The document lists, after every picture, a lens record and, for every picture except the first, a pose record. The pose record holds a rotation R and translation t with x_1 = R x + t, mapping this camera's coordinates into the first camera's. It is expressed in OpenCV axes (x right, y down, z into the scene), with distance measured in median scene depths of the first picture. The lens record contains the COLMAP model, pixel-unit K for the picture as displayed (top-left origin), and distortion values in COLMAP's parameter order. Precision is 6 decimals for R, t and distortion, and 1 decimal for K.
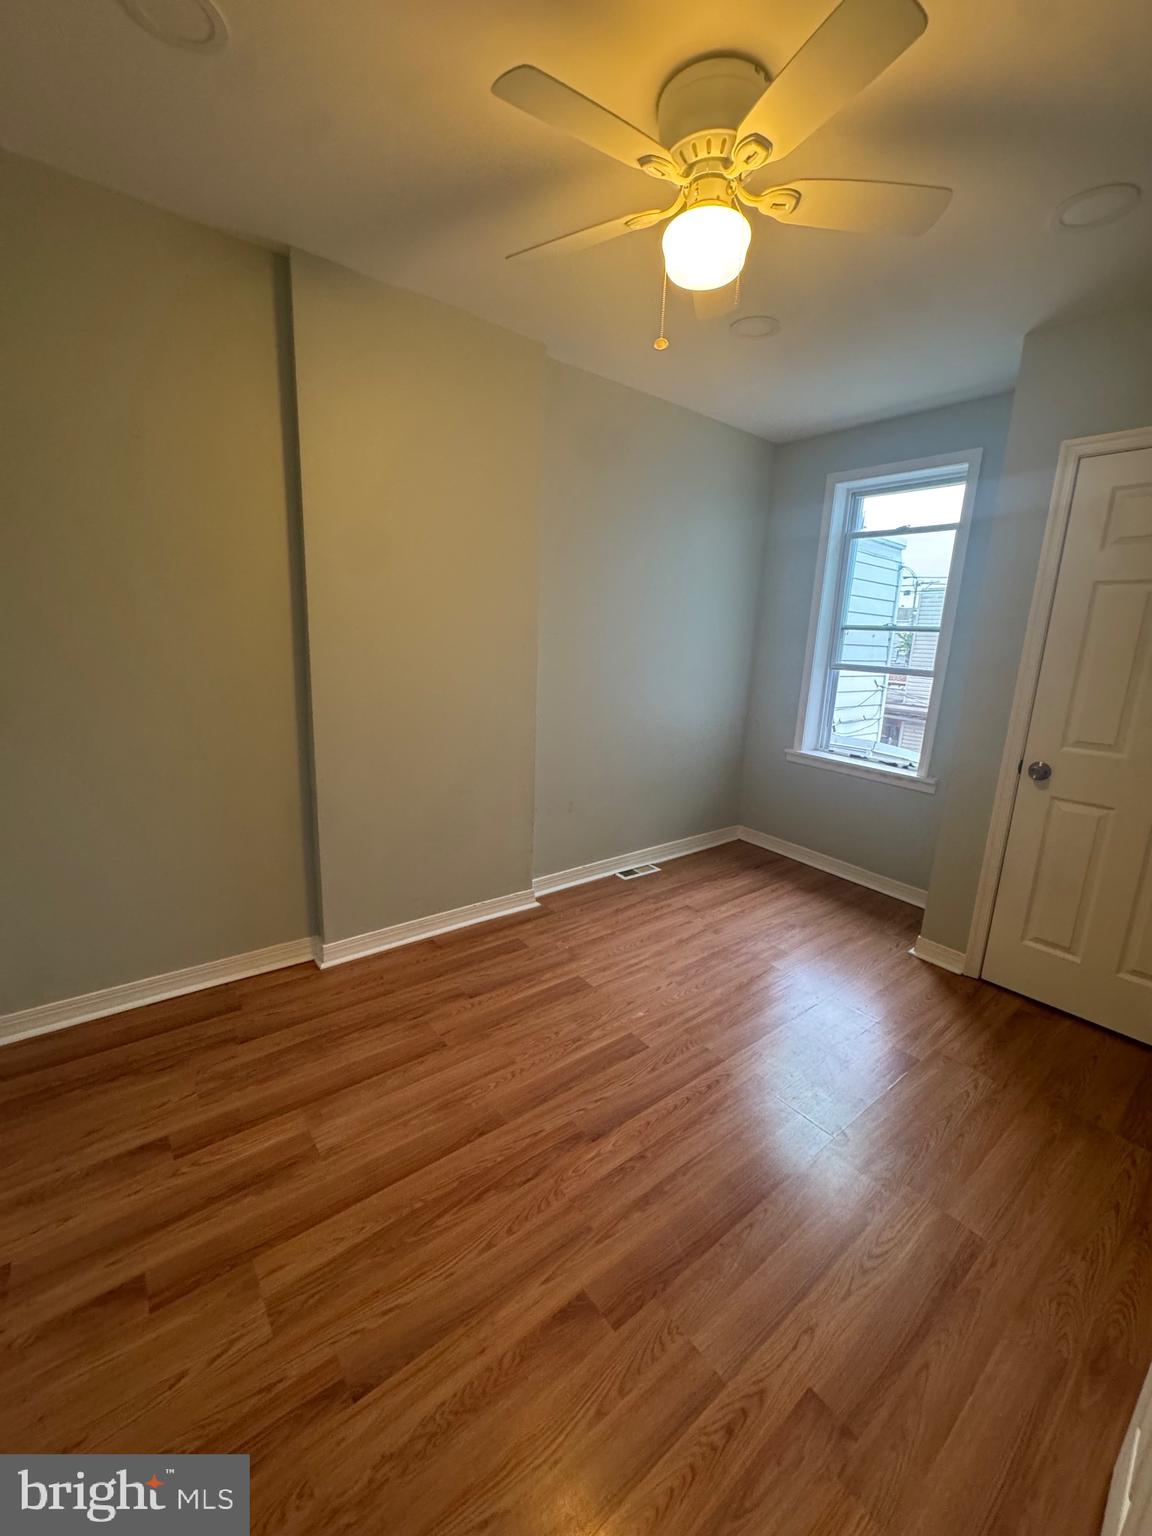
lens RADIAL K [[614.4, 0, 584.5], [0, 614.4, 772.7], [0, 0, 1]] dist [-0.003691, 0.000022]
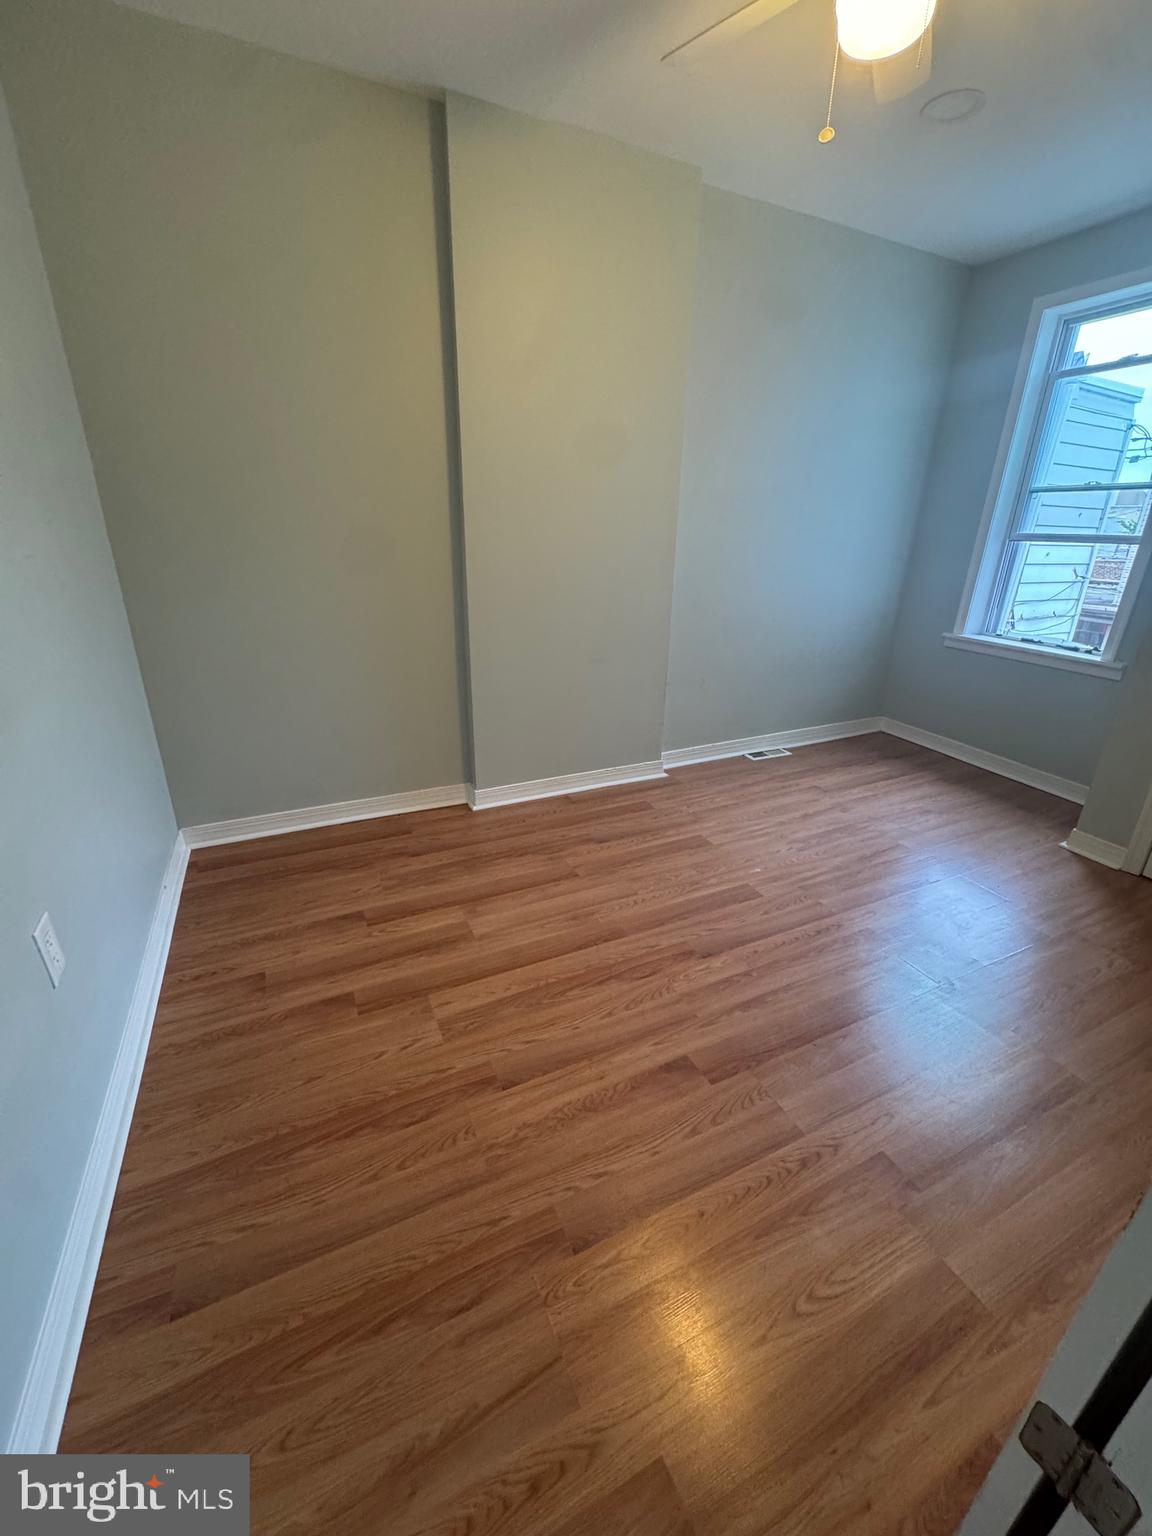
lens RADIAL K [[614.4, 0, 583.4], [0, 614.4, 768.2], [0, 0, 1]] dist [-0.003691, 0.000022]
pose [[0.975434, 0.058914, -0.212270, 0.014081], [-0.027415, 0.988550, 0.148383, 0.080272], [0.218581, -0.138919, 0.965880, -0.068440]]
